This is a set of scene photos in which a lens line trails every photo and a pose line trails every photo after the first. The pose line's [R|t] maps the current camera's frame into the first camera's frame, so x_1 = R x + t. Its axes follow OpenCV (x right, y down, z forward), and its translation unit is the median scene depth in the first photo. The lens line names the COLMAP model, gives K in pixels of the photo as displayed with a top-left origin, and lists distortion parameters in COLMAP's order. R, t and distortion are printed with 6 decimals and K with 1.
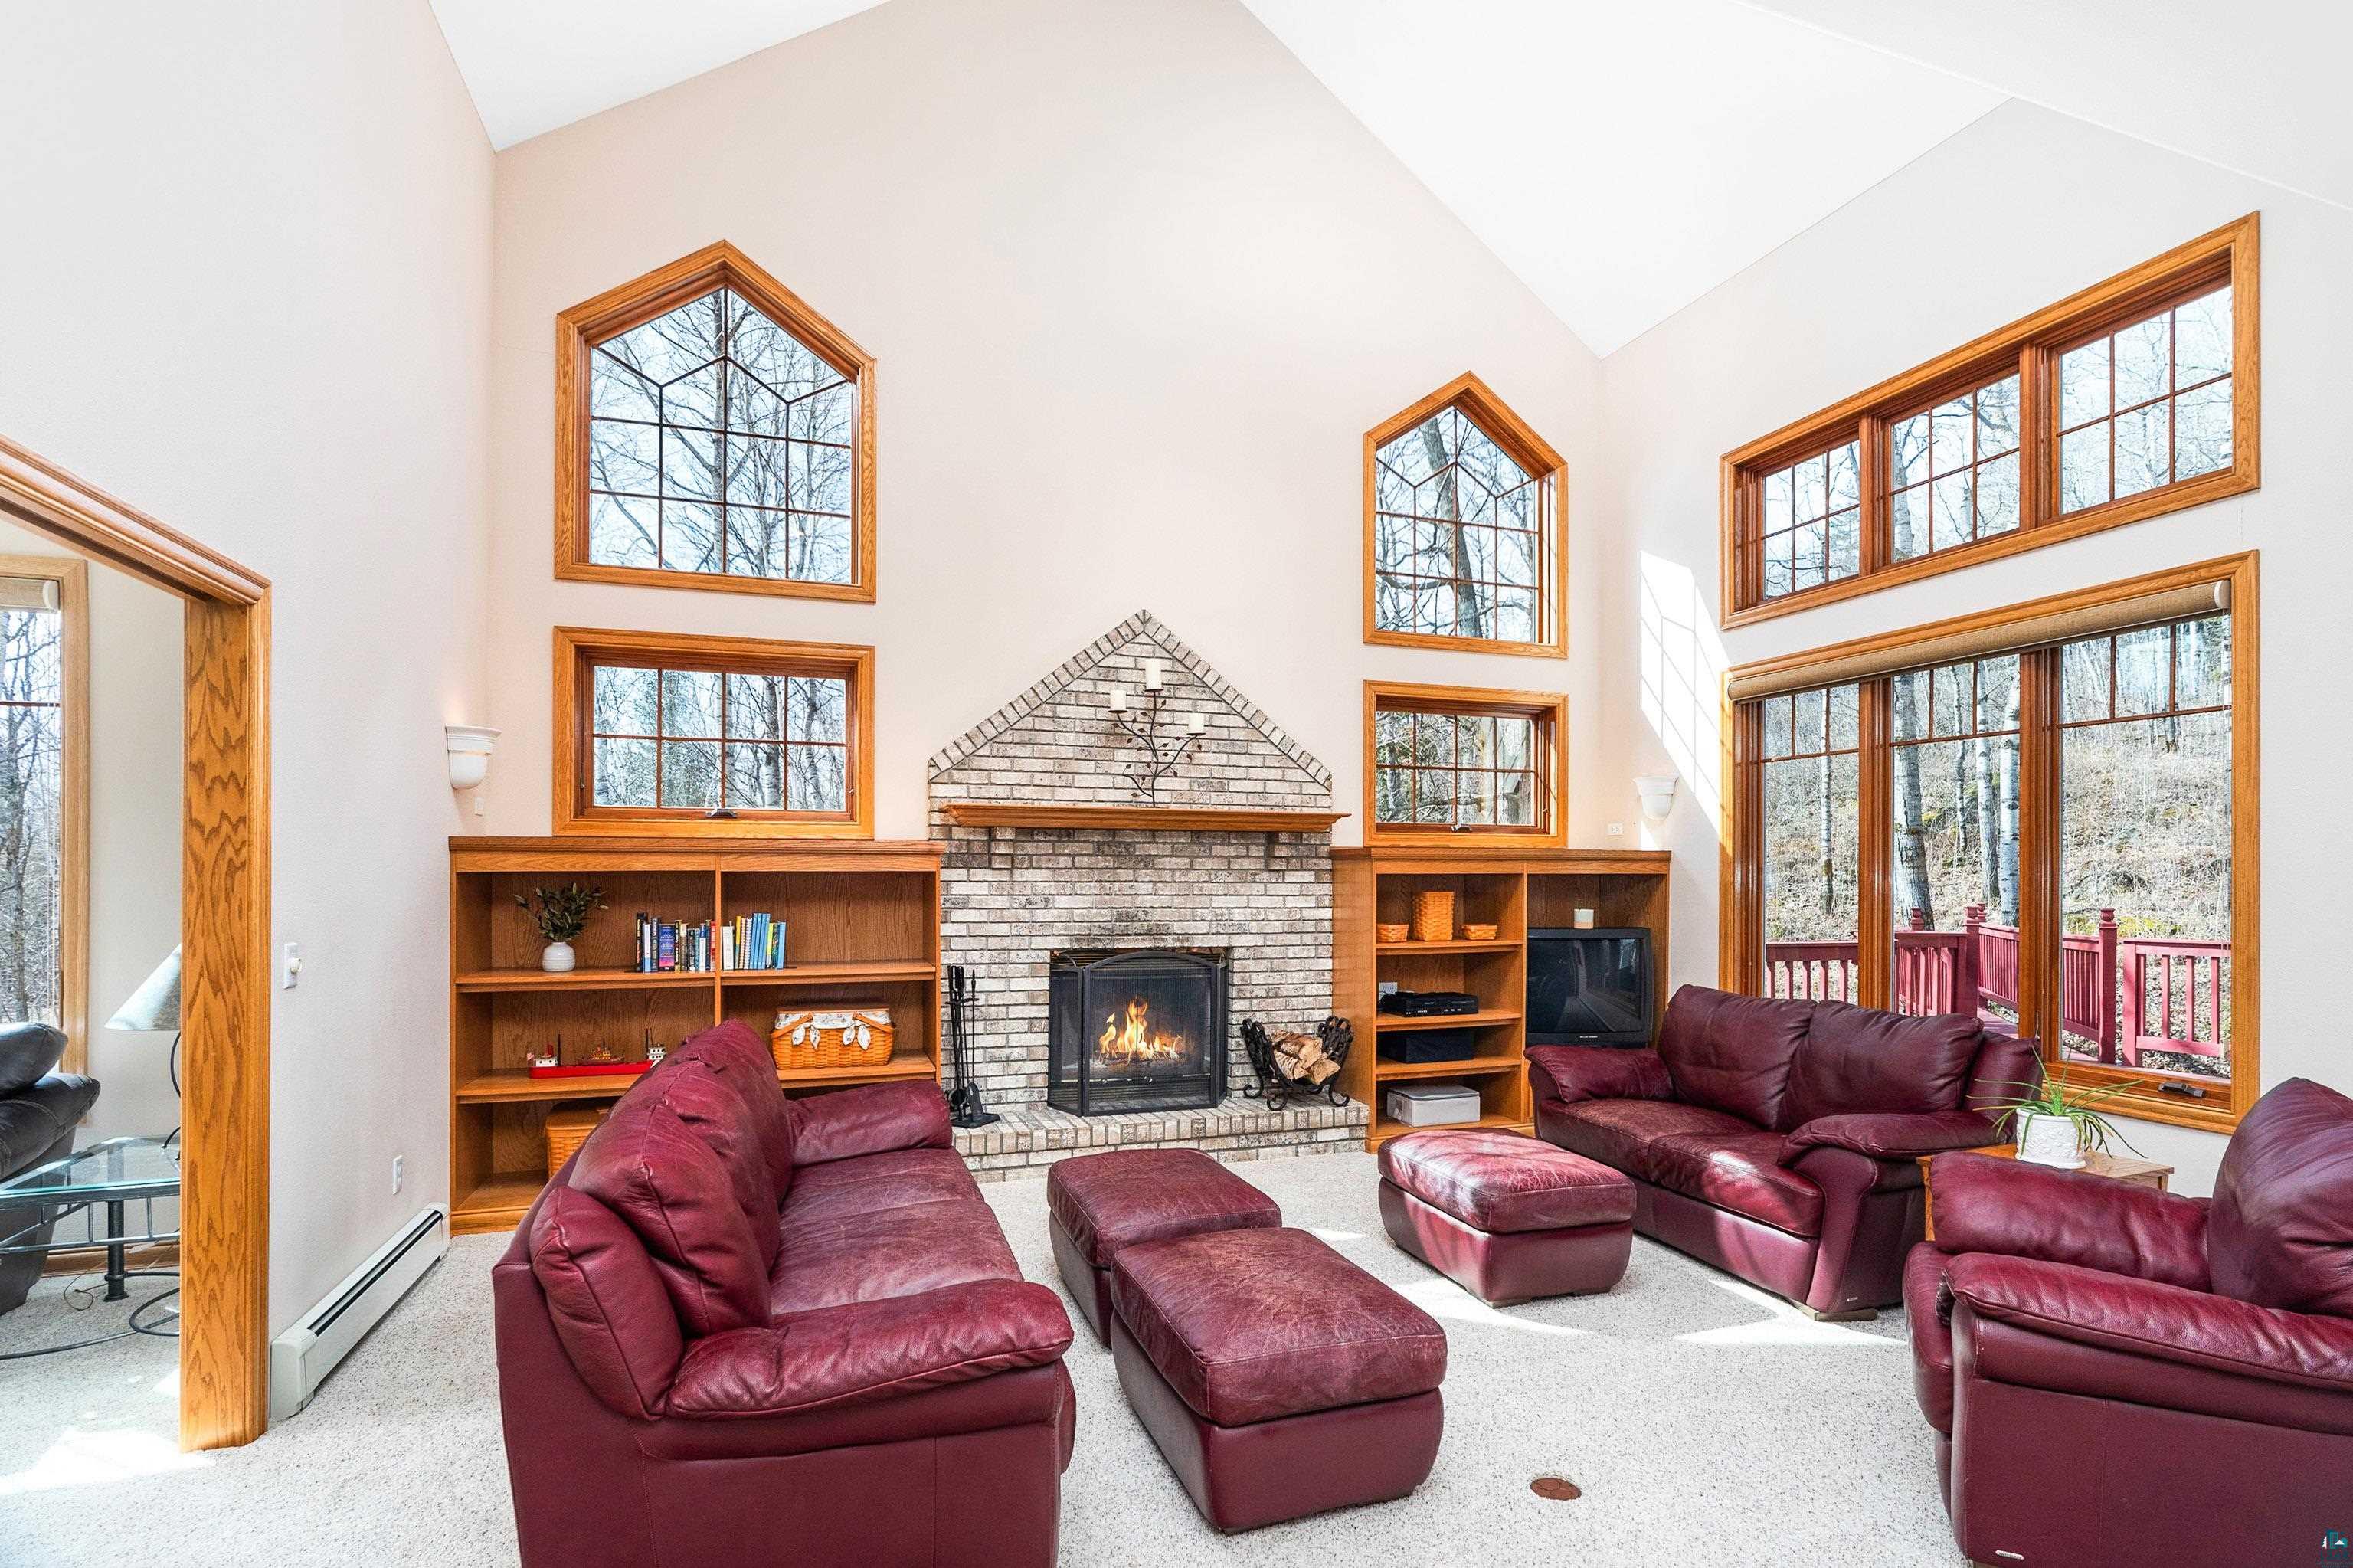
lens RADIAL K [[1106.8, 0, 1183.0], [0, 1106.8, 868.9], [0, 0, 1]] dist [0.001875, -0.000138]
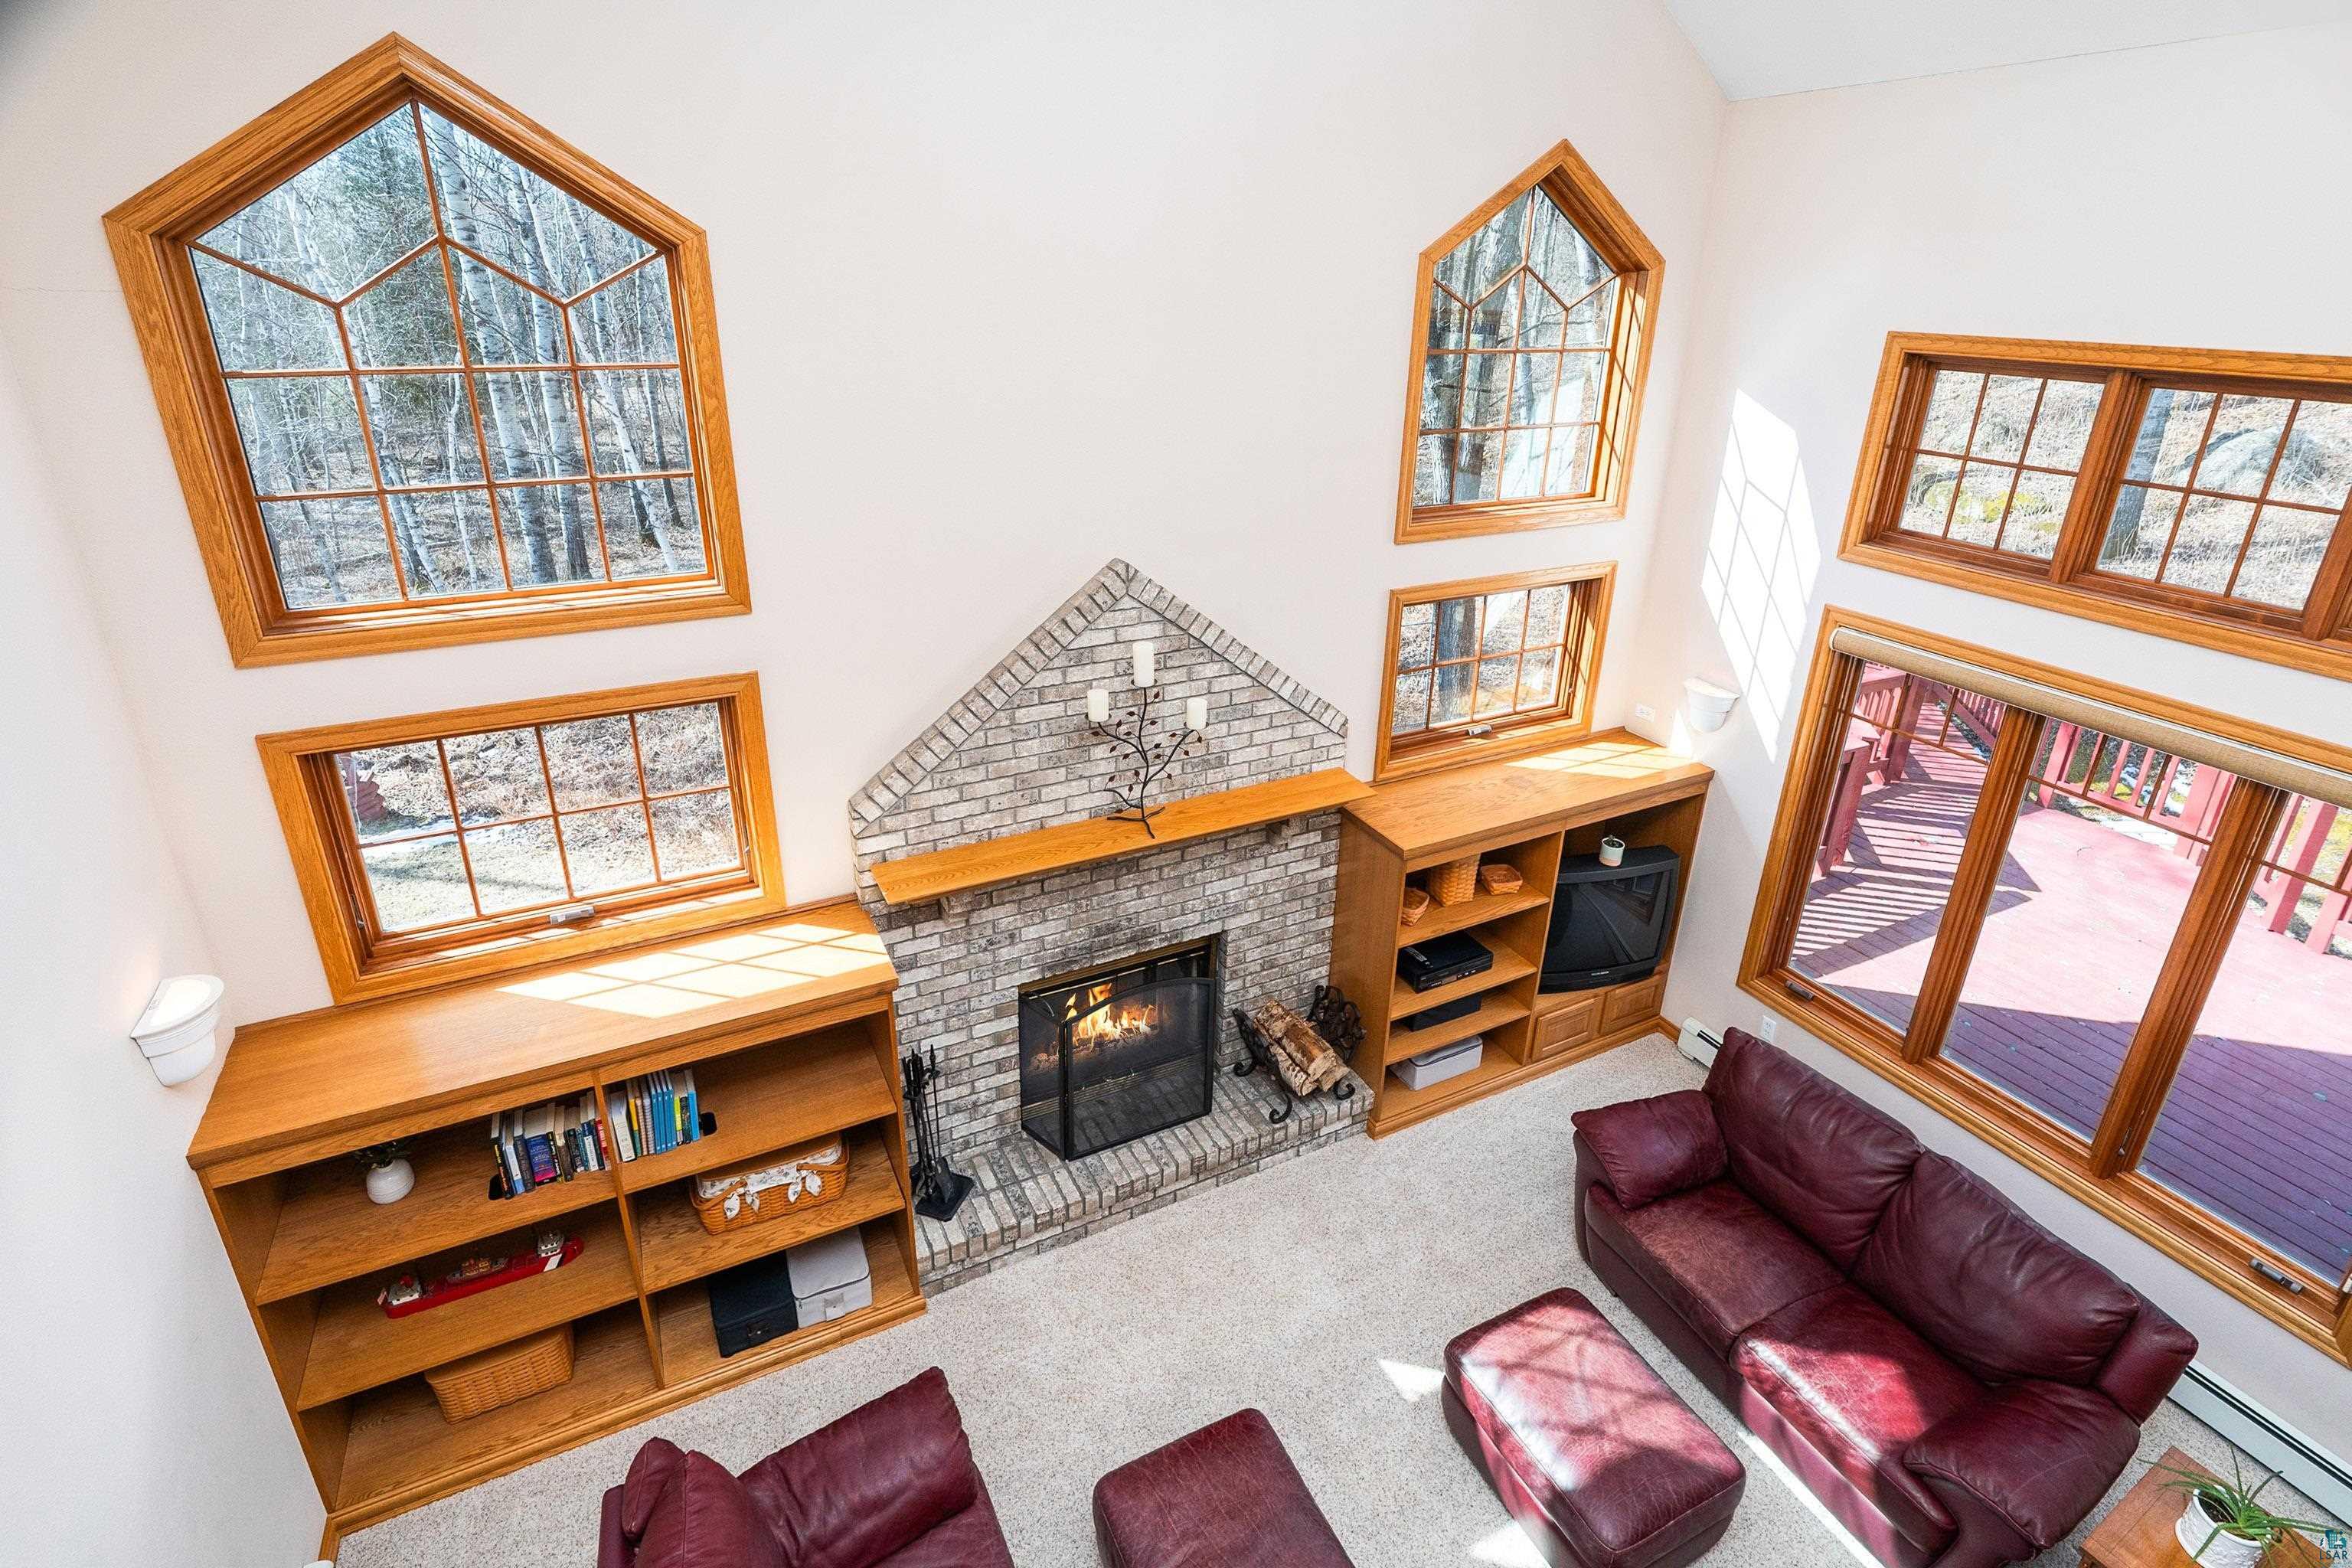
lens RADIAL K [[1116.0, 0, 1172.3], [0, 1116.0, 685.5], [0, 0, 1]] dist [-0.003657, 0.000397]
pose [[0.990441, -0.036884, 0.132911, -0.107548], [-0.013121, 0.934020, 0.356979, -0.427558], [-0.137308, -0.355311, 0.924608, 0.295599]]
